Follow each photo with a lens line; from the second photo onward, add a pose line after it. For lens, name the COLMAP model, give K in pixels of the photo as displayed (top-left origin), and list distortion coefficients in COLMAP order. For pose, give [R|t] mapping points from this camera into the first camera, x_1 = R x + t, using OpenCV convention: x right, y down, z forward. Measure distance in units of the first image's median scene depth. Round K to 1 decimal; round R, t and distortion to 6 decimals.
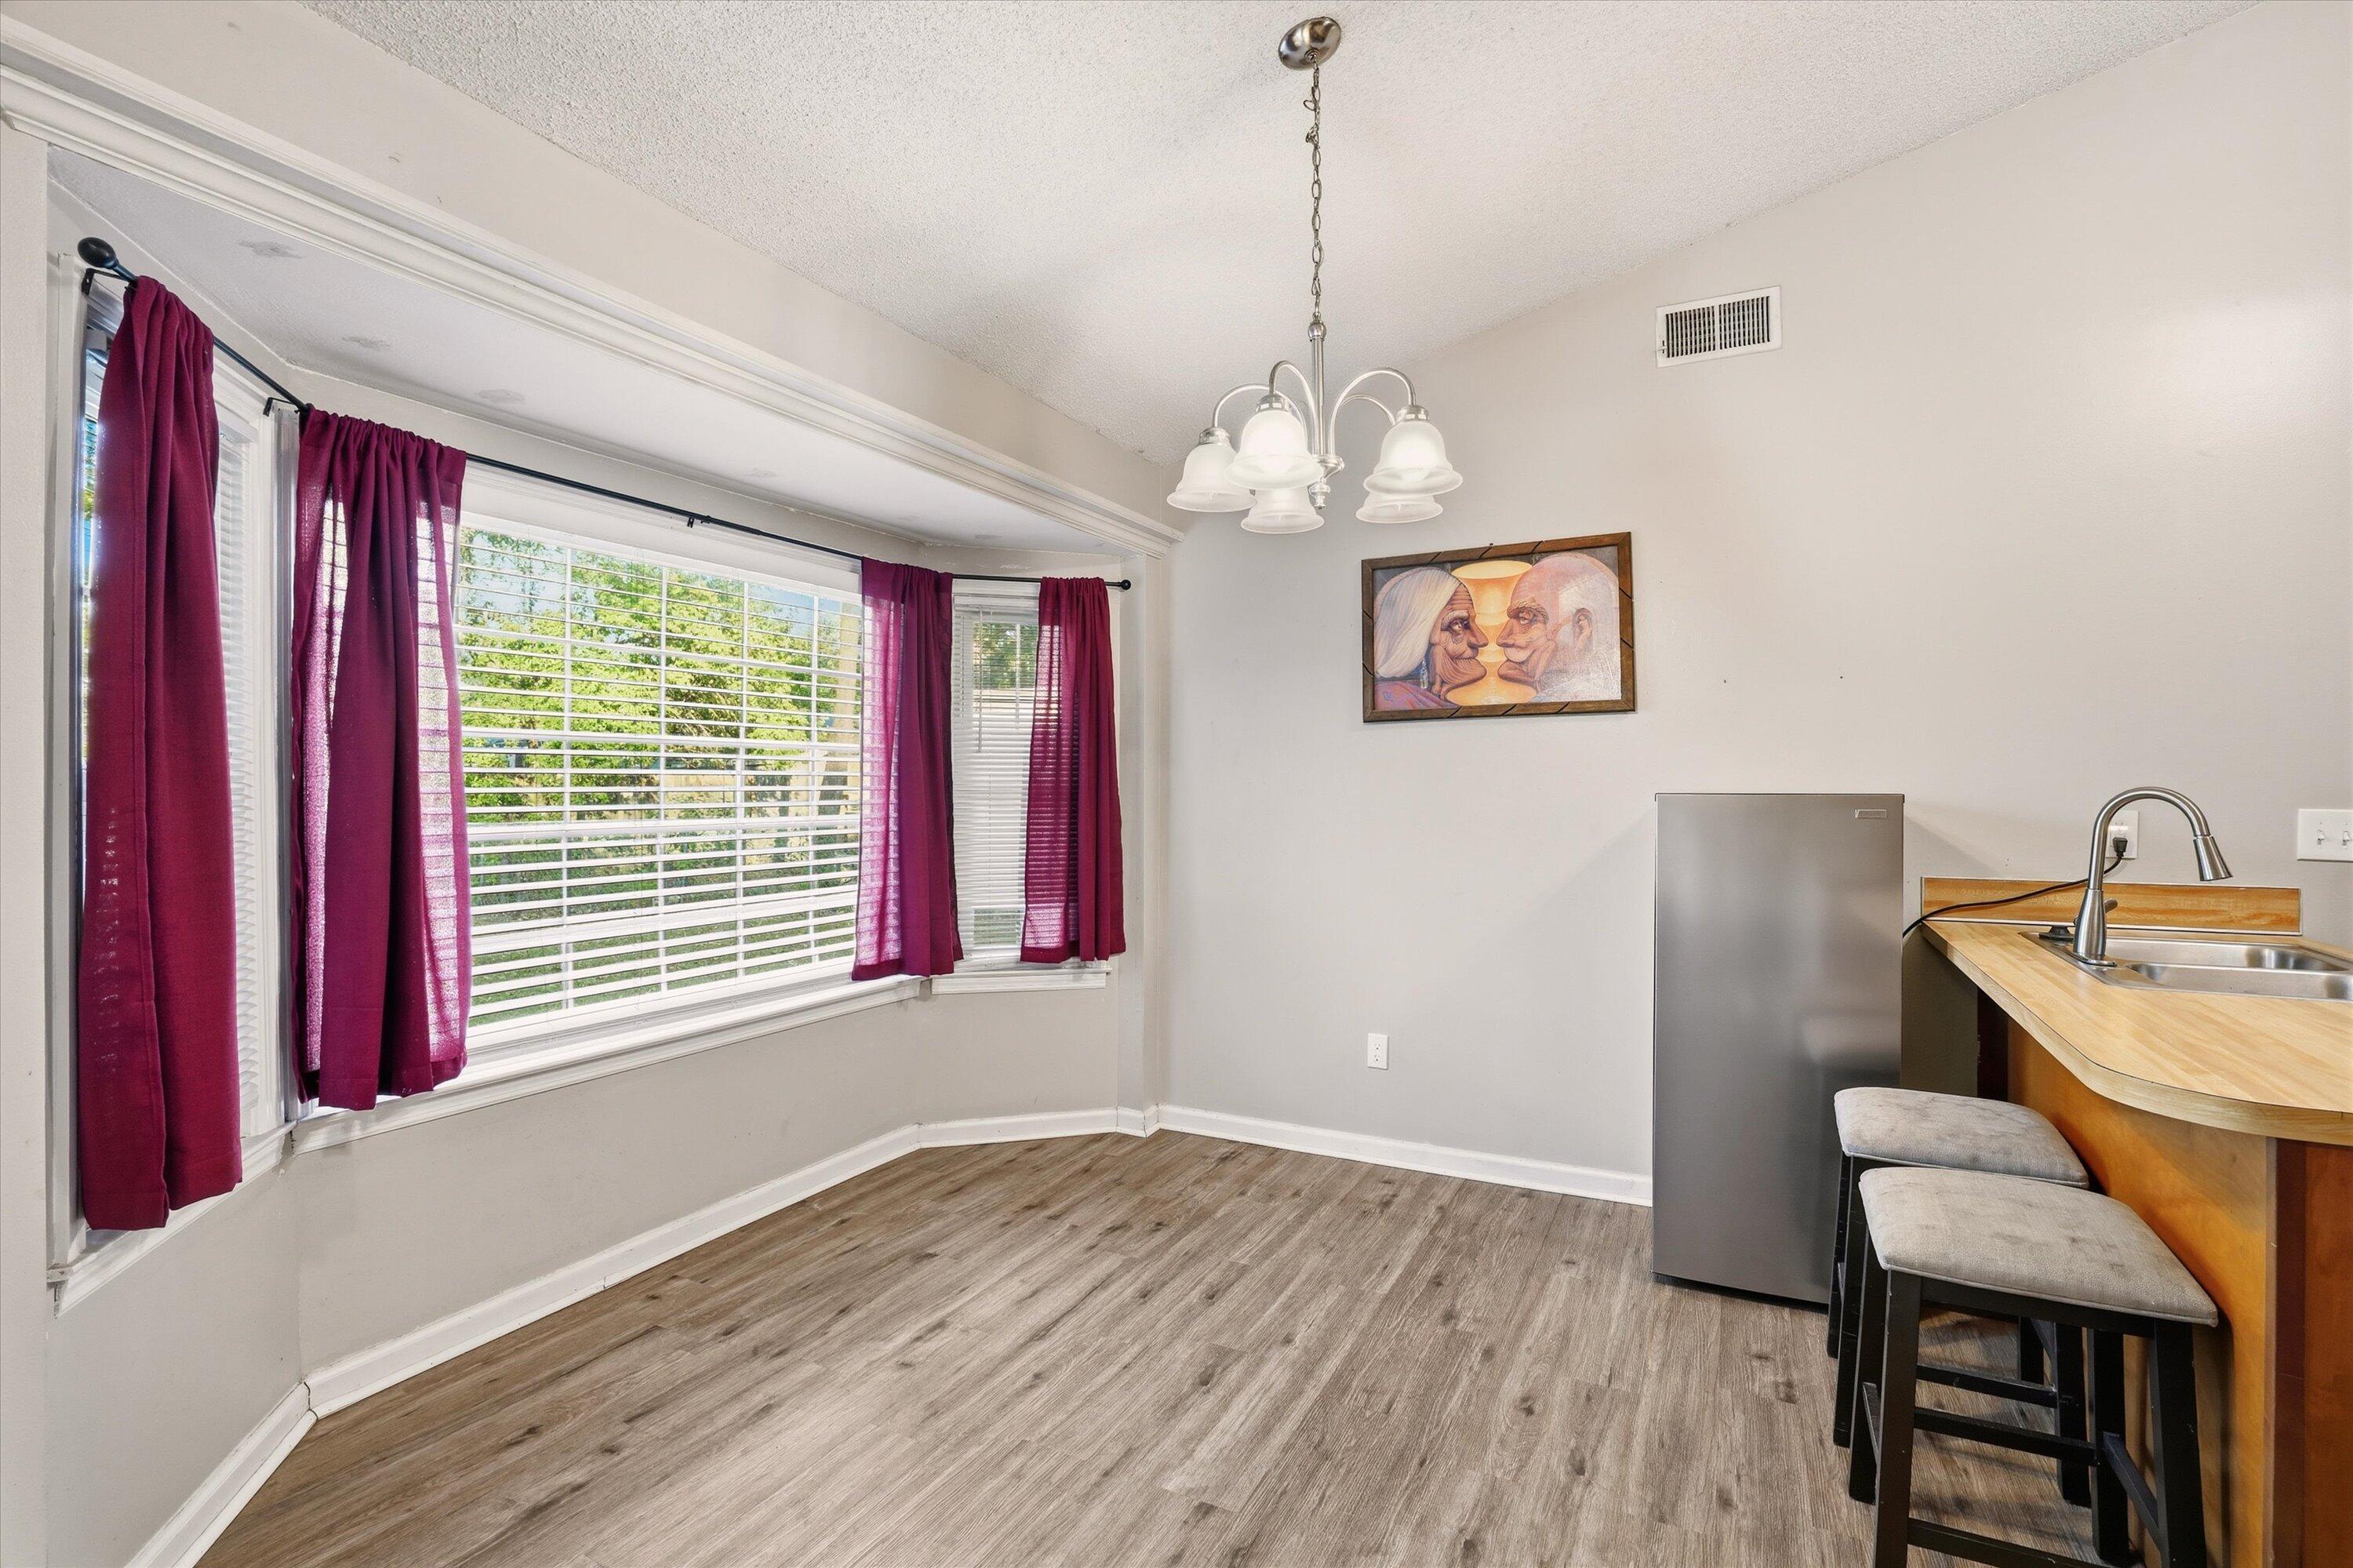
lens RADIAL K [[1122.0, 0, 1182.1], [0, 1122.0, 773.0], [0, 0, 1]] dist [-0.043052, 0.014075]
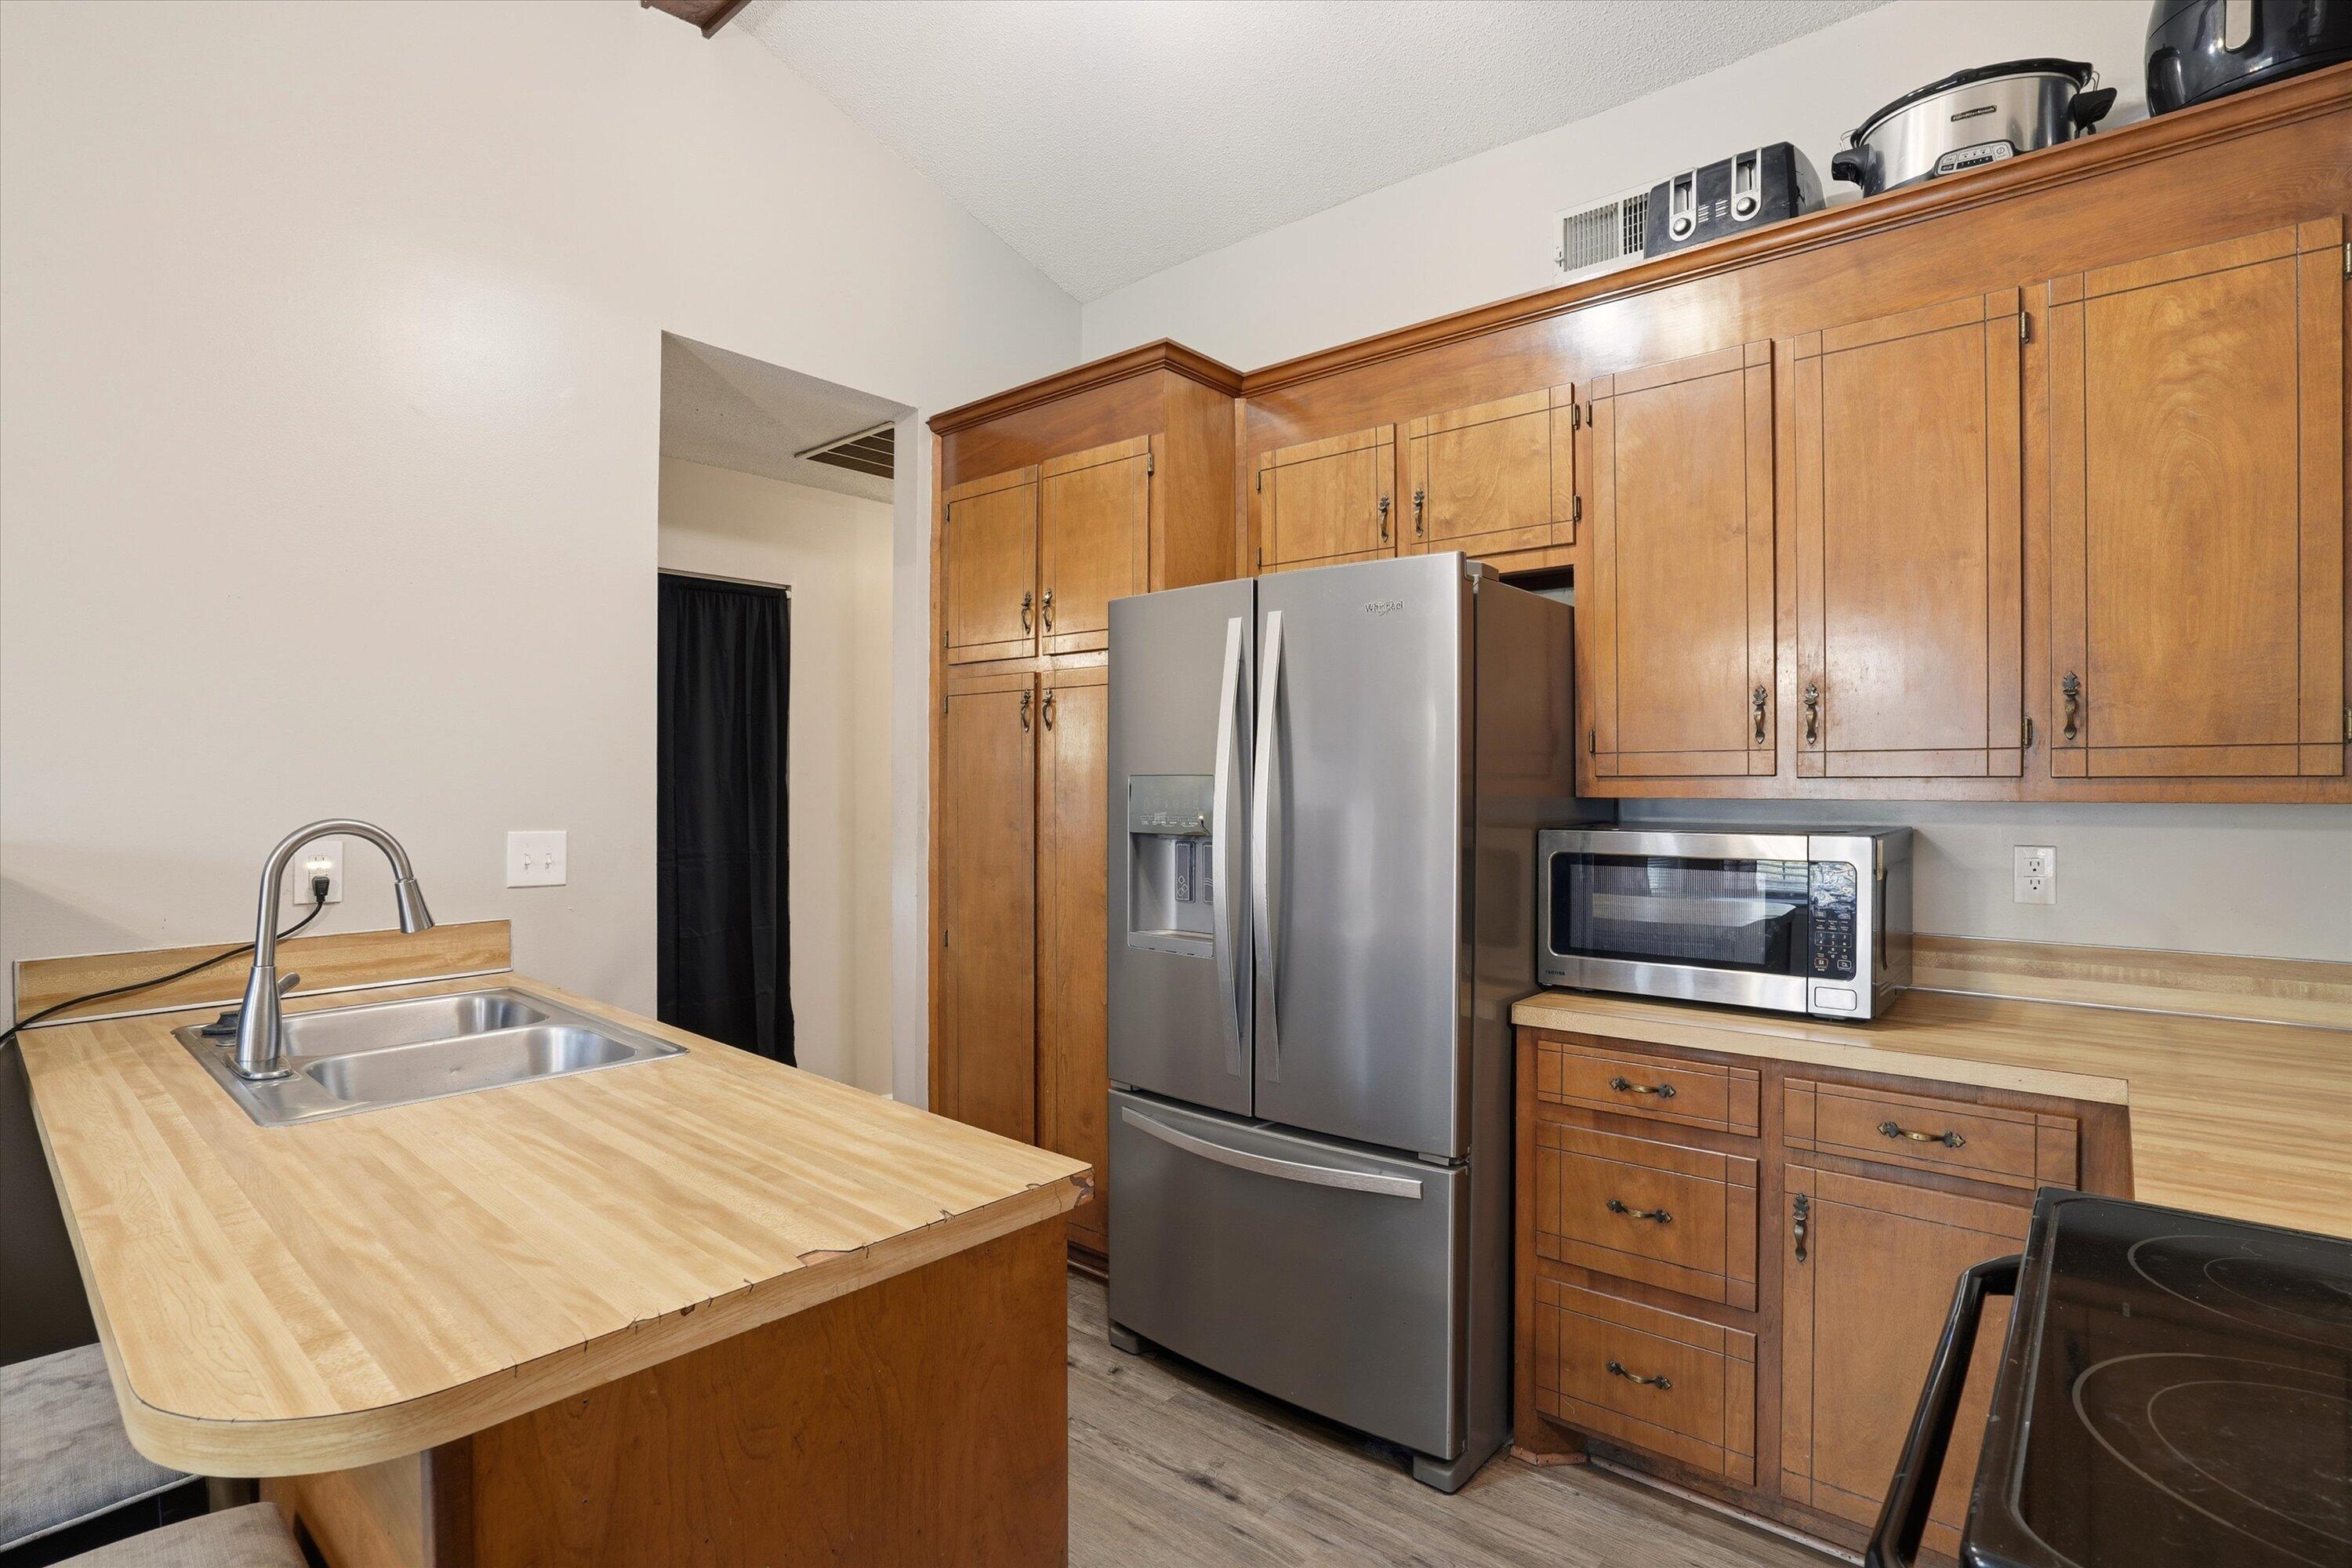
lens RADIAL K [[1121.4, 0, 1195.0], [0, 1121.4, 794.8], [0, 0, 1]] dist [-0.043052, 0.014075]
pose [[0.235793, -0.023768, 0.971513, 0.210771], [-0.003359, 0.999675, 0.025272, -0.019525], [-0.971798, -0.009222, 0.235636, 0.178466]]
